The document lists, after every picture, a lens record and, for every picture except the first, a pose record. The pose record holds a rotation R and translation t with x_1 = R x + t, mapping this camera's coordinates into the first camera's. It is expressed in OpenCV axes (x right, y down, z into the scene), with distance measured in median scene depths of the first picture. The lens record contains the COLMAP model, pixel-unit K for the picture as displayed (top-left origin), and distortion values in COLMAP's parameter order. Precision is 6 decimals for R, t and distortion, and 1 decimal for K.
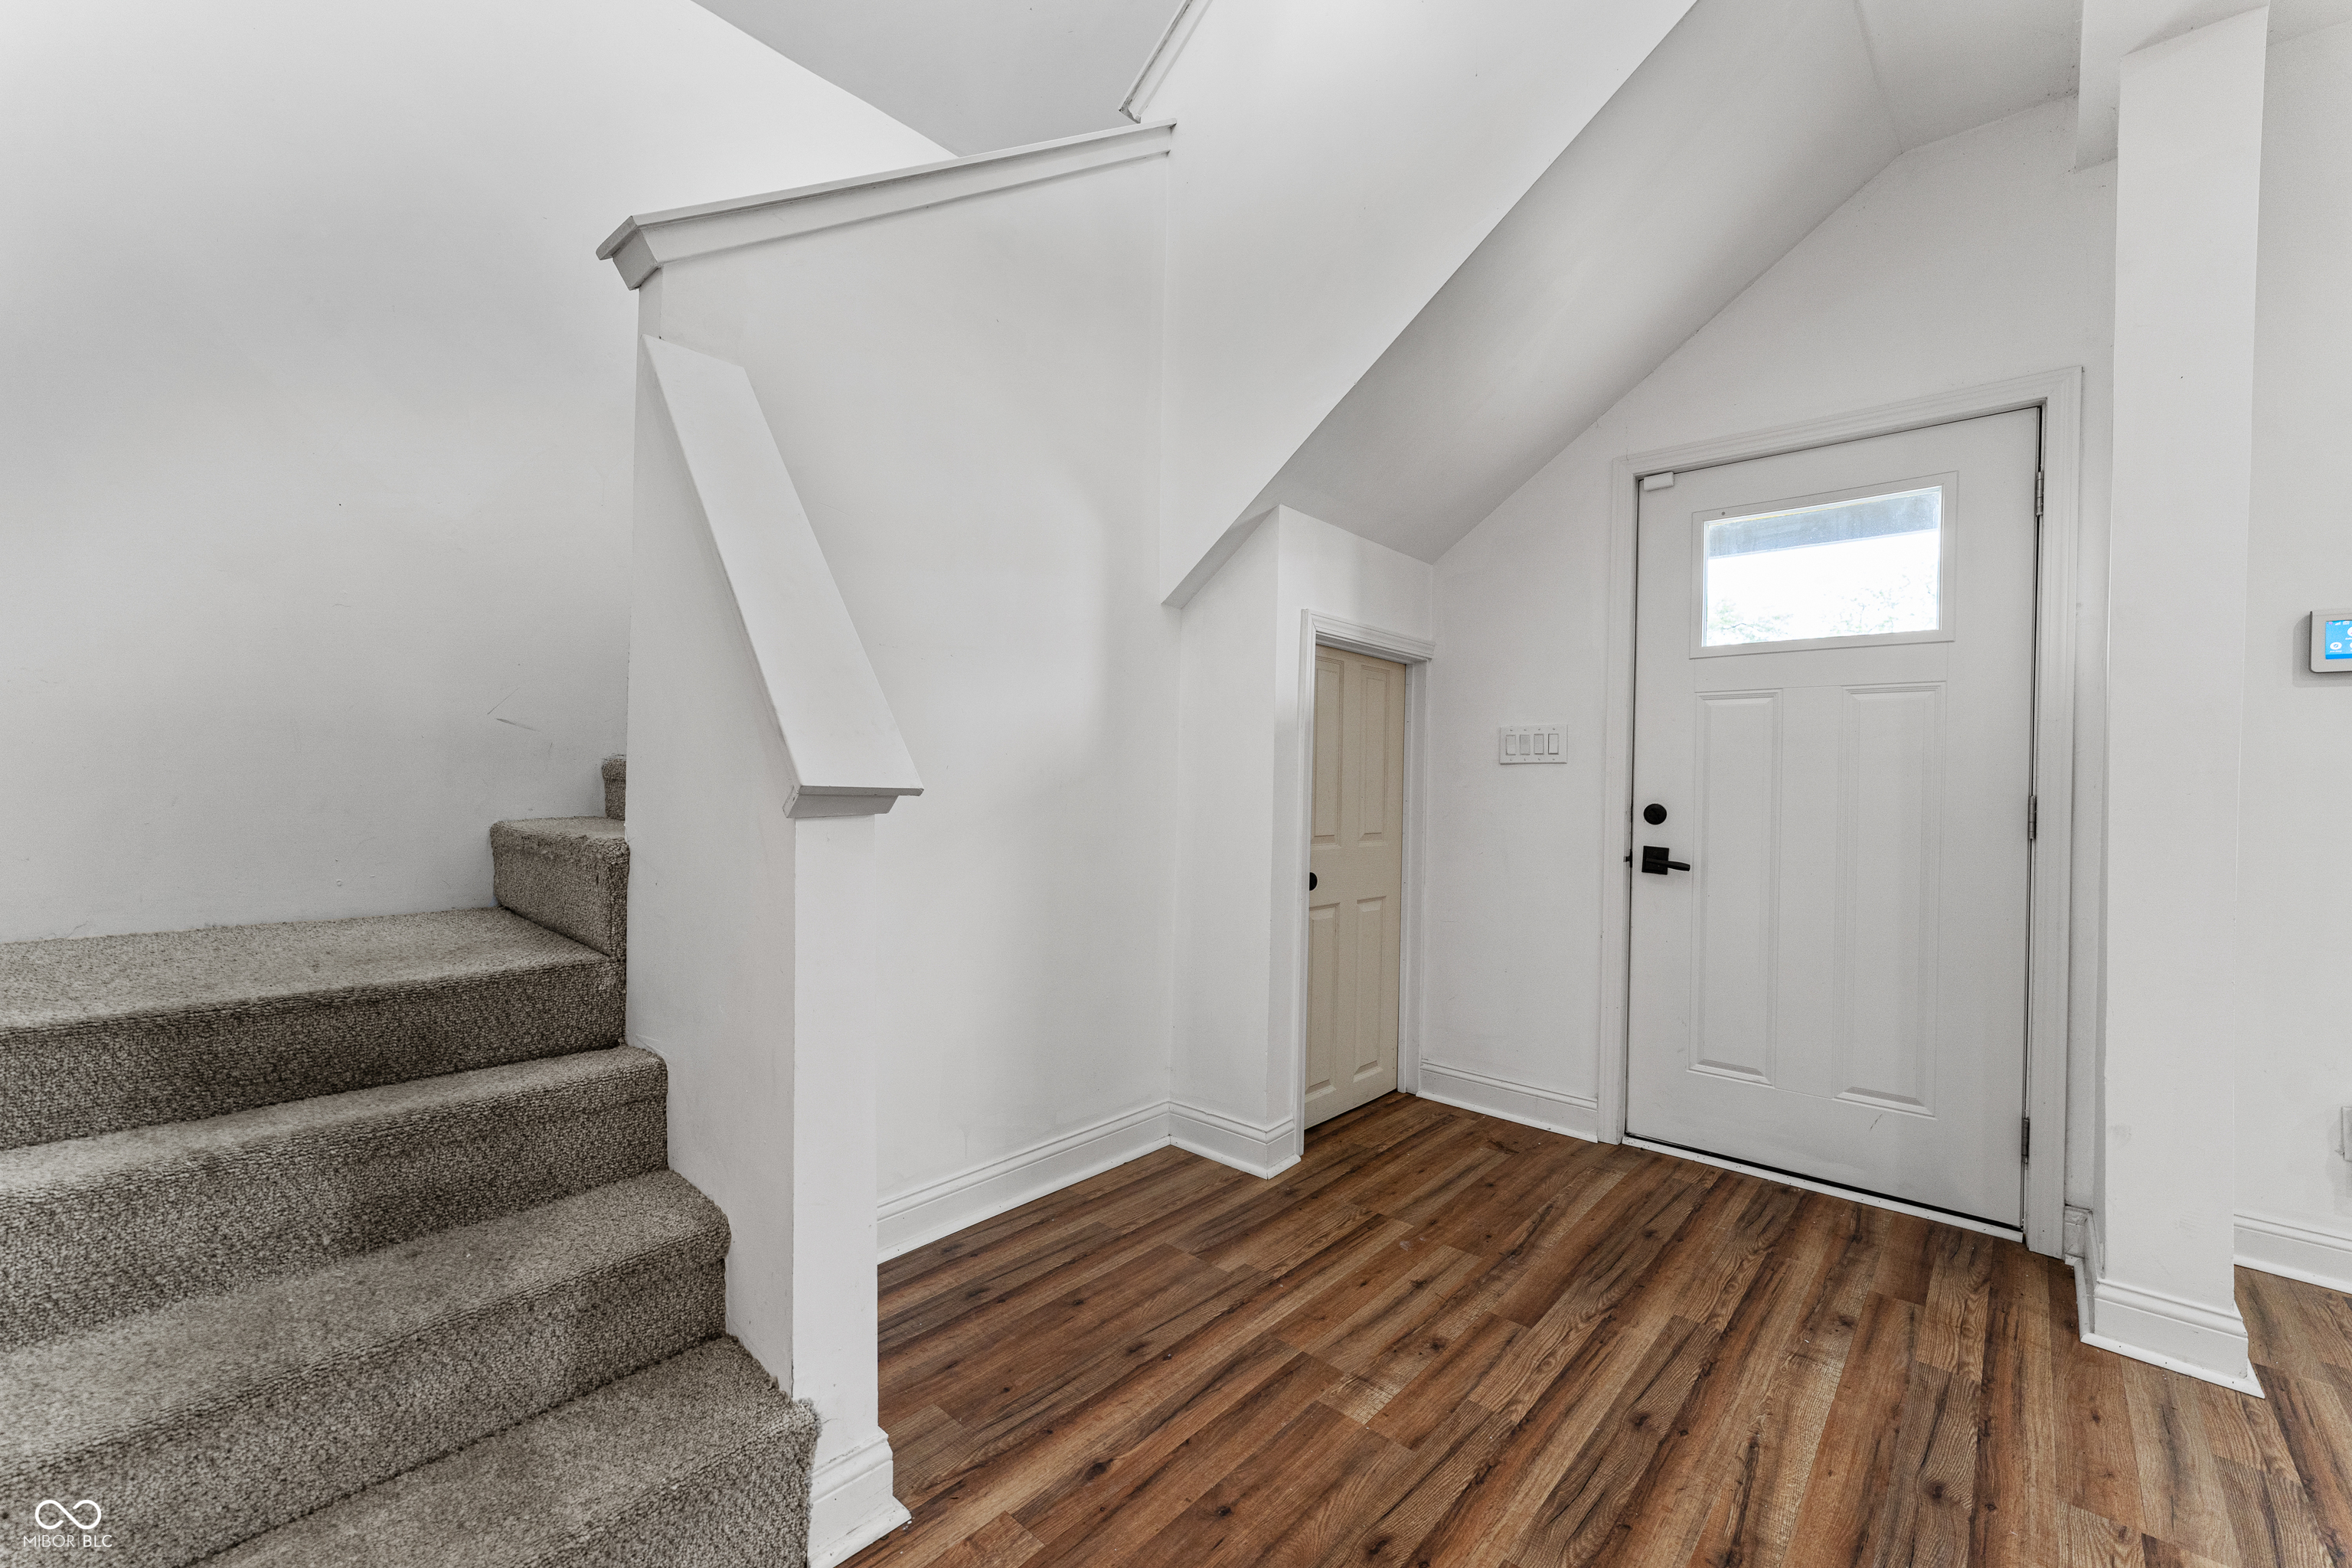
lens RADIAL K [[945.0, 0, 1176.0], [0, 945.0, 784.0], [0, 0, 1]] dist [0.000288, 0.000068]
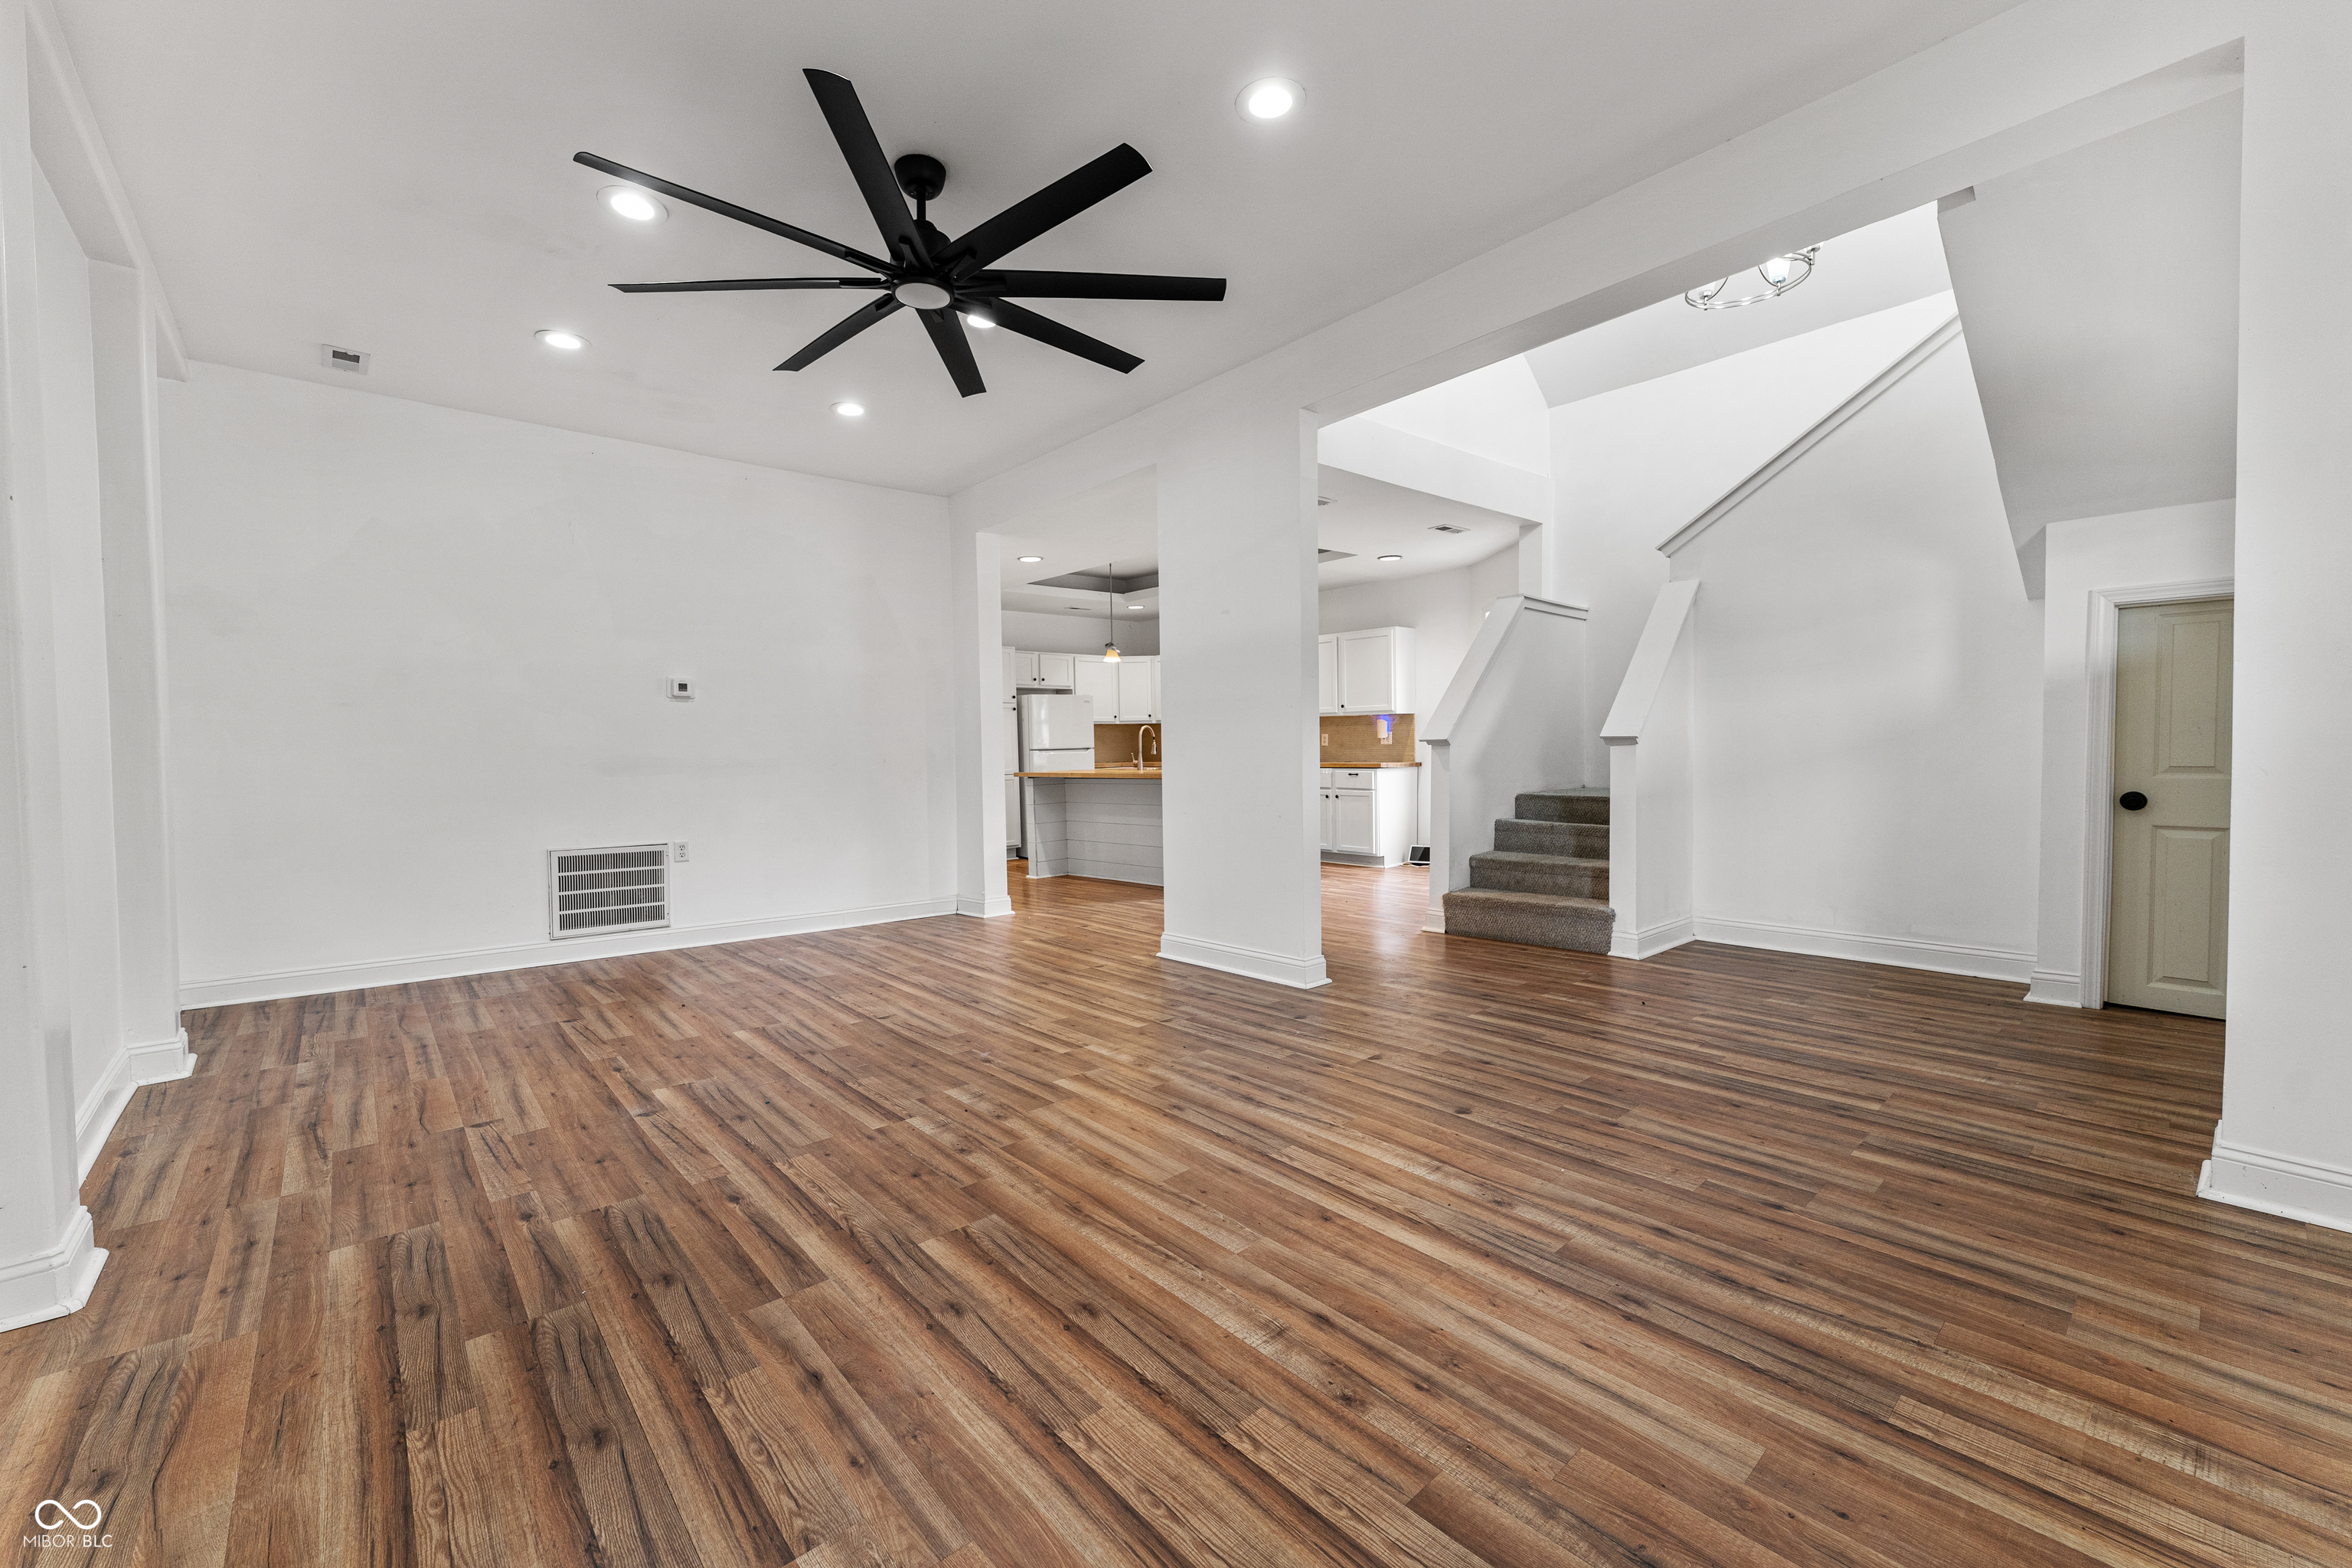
lens RADIAL K [[945.0, 0, 1176.0], [0, 945.0, 784.0], [0, 0, 1]] dist [0.000288, 0.000068]
pose [[-0.119976, 0.011977, -0.992705, 2.420514], [0.001035, 0.999928, 0.011939, 0.103619], [0.992776, 0.000405, -0.119980, -0.147680]]
